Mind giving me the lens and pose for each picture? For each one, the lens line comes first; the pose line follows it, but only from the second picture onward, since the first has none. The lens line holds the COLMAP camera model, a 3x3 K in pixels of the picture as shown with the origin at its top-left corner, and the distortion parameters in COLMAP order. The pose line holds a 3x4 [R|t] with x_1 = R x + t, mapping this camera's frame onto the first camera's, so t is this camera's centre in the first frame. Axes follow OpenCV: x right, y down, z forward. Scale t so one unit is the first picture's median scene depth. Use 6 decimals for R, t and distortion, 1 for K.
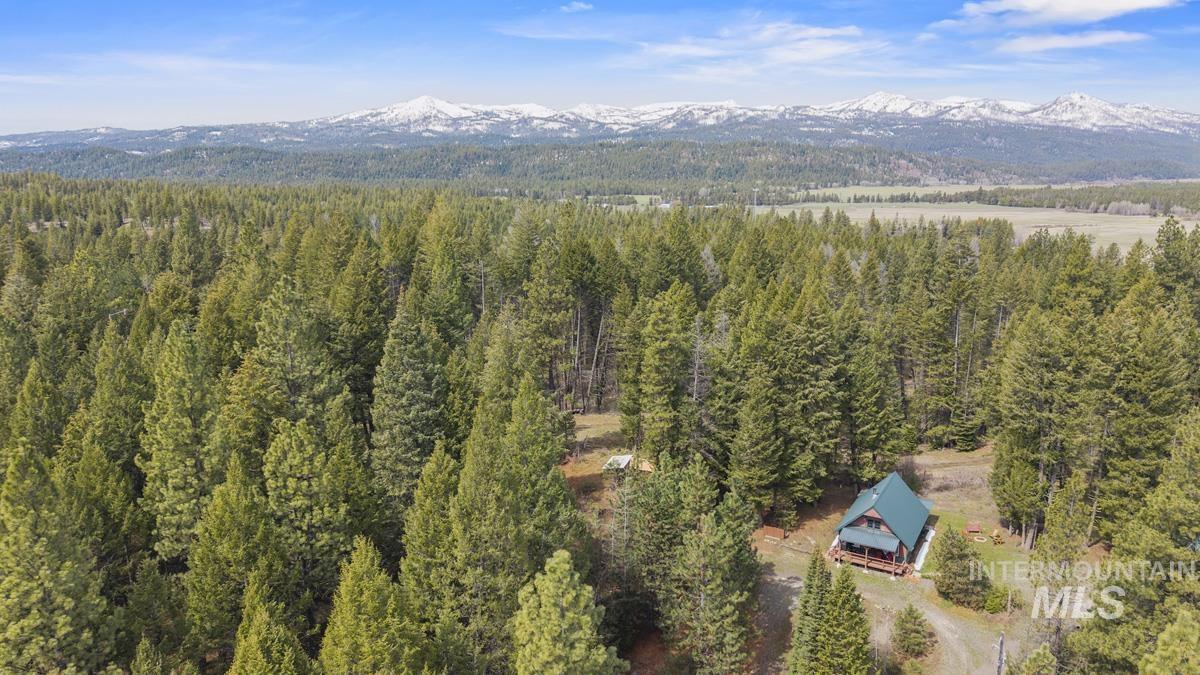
lens RADIAL K [[811.7, 0, 602.1], [0, 811.7, 333.5], [0, 0, 1]] dist [0.049712, -0.058489]
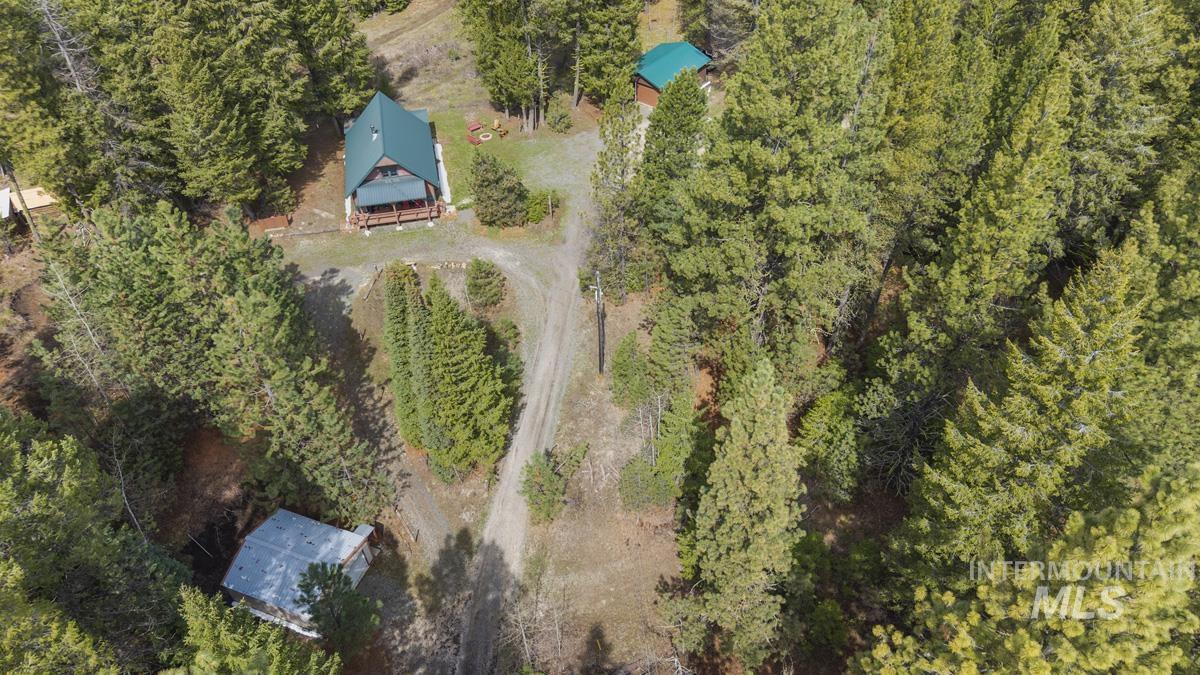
lens RADIAL K [[816.4, 0, 600.0], [0, 816.4, 337.5], [0, 0, 1]] dist [0.050301, -0.051138]
pose [[0.725027, -0.481841, 0.492102, -0.002804], [0.148477, 0.807069, 0.571485, -0.063364], [-0.672525, -0.341276, 0.656689, 0.211418]]
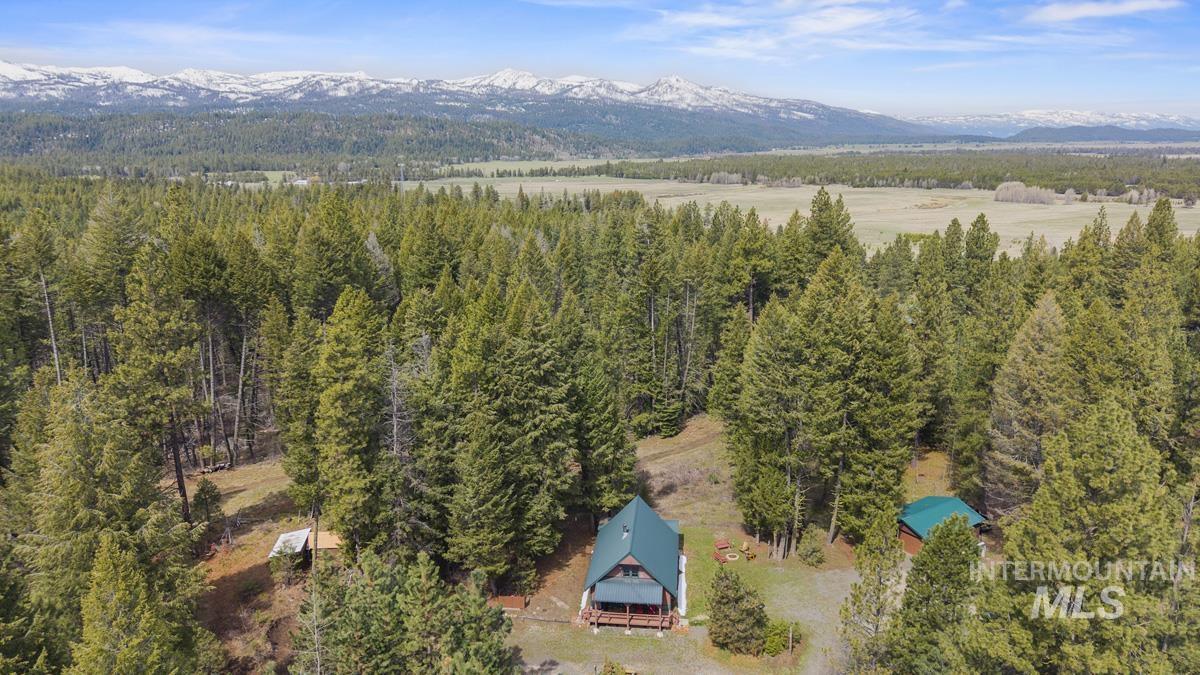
lens RADIAL K [[811.7, 0, 602.1], [0, 811.7, 333.5], [0, 0, 1]] dist [0.049712, -0.058489]
pose [[0.910853, -0.096112, 0.401385, -0.002585], [0.084129, 0.995326, 0.047420, -0.041297], [-0.404067, -0.009424, 0.914681, 0.215972]]
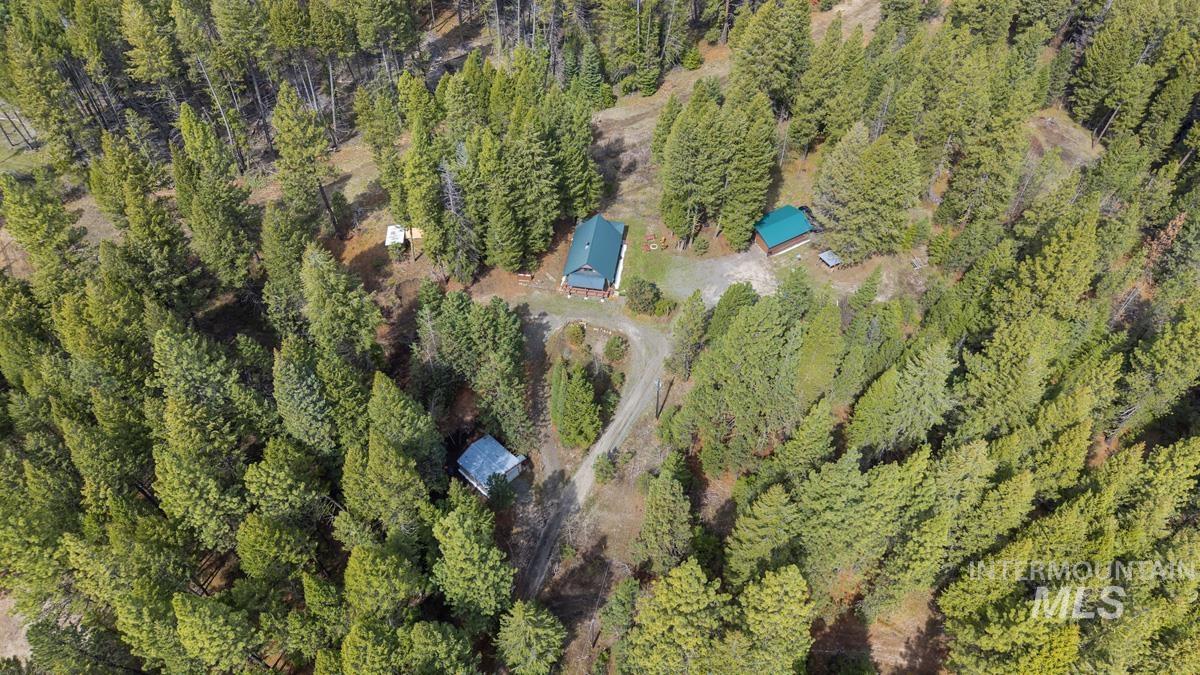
lens RADIAL K [[811.7, 0, 602.1], [0, 811.7, 333.5], [0, 0, 1]] dist [0.049712, -0.058489]
pose [[0.931751, -0.276585, 0.235248, -0.022592], [0.070038, 0.772624, 0.630989, -0.514229], [-0.356280, -0.571448, 0.739264, -0.149363]]
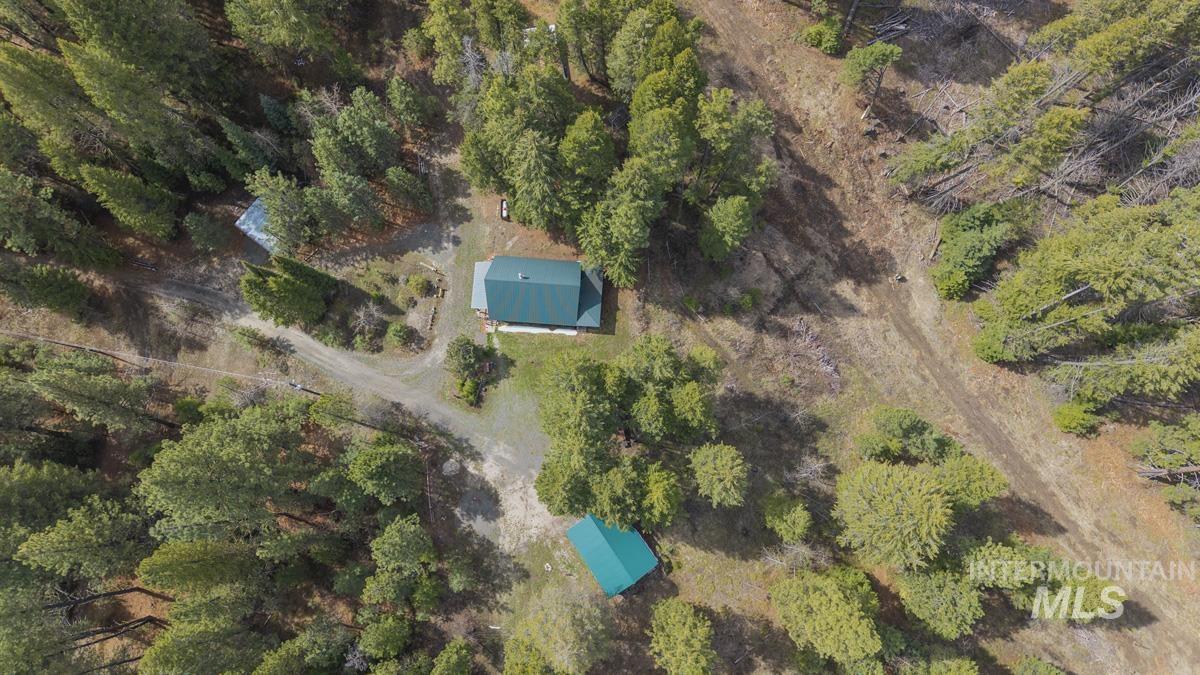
lens RADIAL K [[811.7, 0, 602.1], [0, 811.7, 333.5], [0, 0, 1]] dist [0.049712, -0.058489]
pose [[0.446932, 0.883808, -0.138327, 0.510209], [-0.178804, 0.239767, 0.954223, -0.695948], [0.876516, -0.401740, 0.265188, 0.676209]]
